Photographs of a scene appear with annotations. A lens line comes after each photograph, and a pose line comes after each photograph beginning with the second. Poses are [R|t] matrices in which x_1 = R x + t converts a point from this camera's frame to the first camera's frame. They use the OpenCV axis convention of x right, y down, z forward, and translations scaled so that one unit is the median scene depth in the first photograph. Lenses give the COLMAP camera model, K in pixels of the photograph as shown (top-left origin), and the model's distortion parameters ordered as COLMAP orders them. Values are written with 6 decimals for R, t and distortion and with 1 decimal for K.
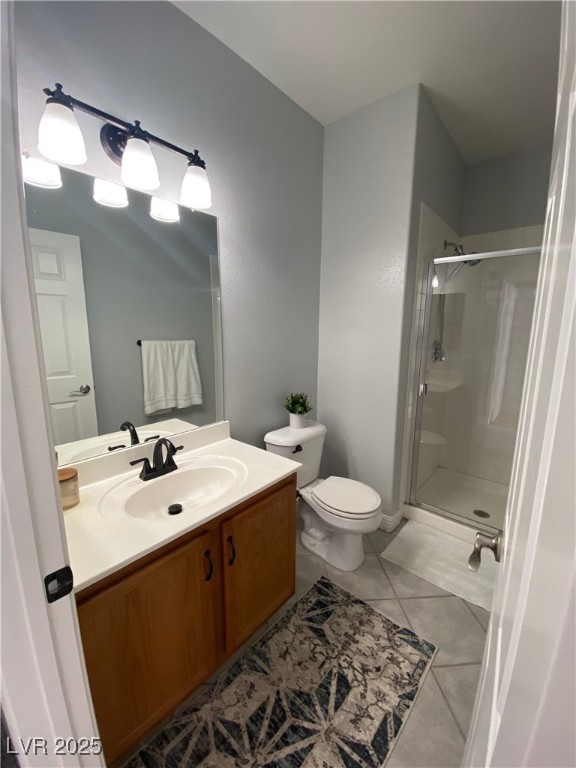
lens RADIAL K [[308.4, 0, 292.3], [0, 308.4, 377.5], [0, 0, 1]] dist [0.011700, -0.015531]
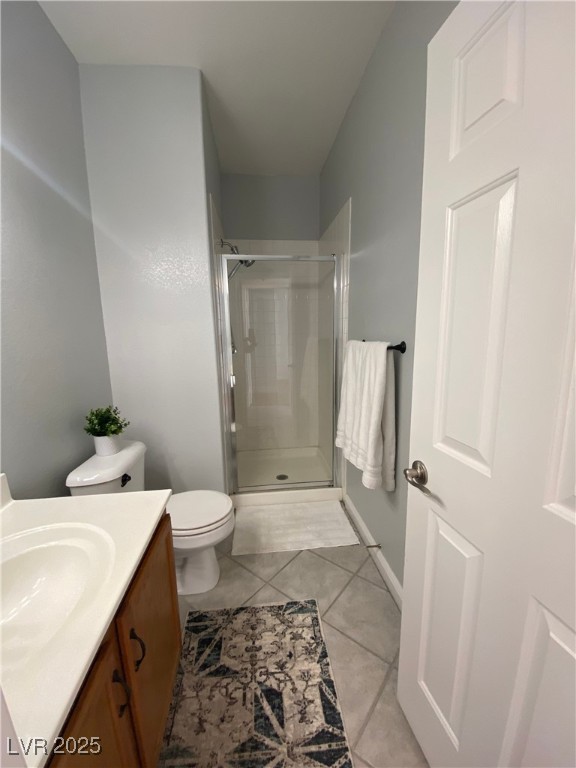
lens RADIAL K [[308.4, 0, 290.6], [0, 308.4, 377.0], [0, 0, 1]] dist [0.011700, -0.015531]
pose [[0.689047, -0.135511, 0.711935, -0.283962], [0.137761, 0.988942, 0.054905, -0.003549], [-0.711503, 0.060245, 0.700096, 0.218772]]
